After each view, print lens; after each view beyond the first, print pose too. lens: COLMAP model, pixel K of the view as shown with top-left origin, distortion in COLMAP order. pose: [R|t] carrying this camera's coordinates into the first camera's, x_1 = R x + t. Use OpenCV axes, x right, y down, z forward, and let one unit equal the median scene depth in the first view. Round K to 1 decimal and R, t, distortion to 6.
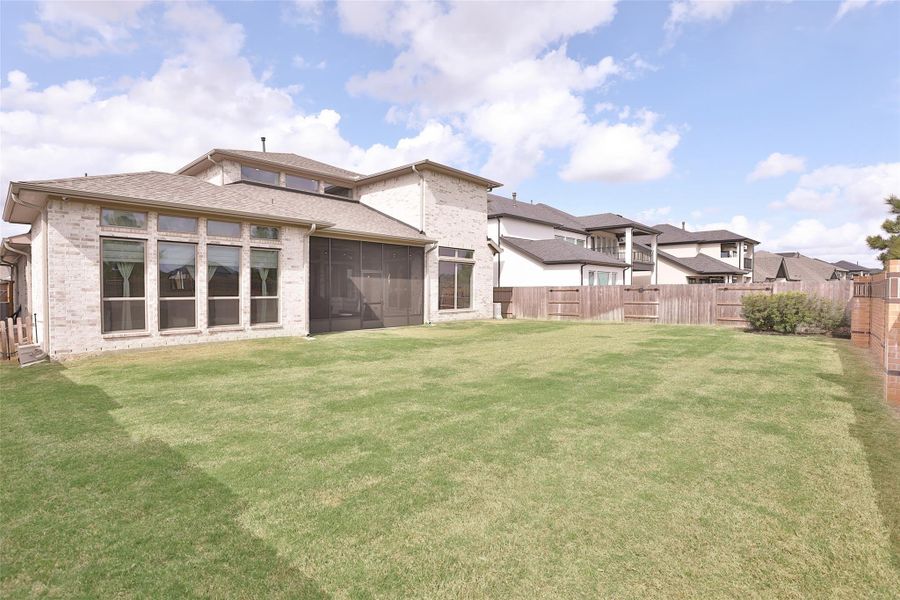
lens RADIAL K [[432.4, 0, 451.3], [0, 432.4, 296.7], [0, 0, 1]] dist [-0.032863, 0.001493]
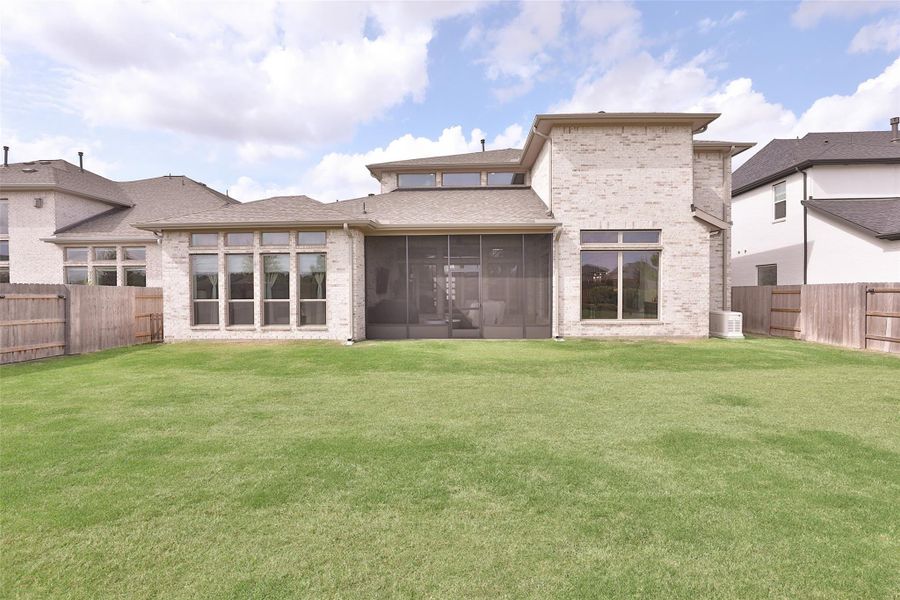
lens RADIAL K [[432.4, 0, 451.3], [0, 432.4, 296.7], [0, 0, 1]] dist [-0.032863, 0.001493]
pose [[0.635341, 0.004939, -0.772216, 0.555130], [-0.006052, 0.999981, 0.001416, -0.009982], [0.772208, 0.003774, 0.635359, 0.564527]]
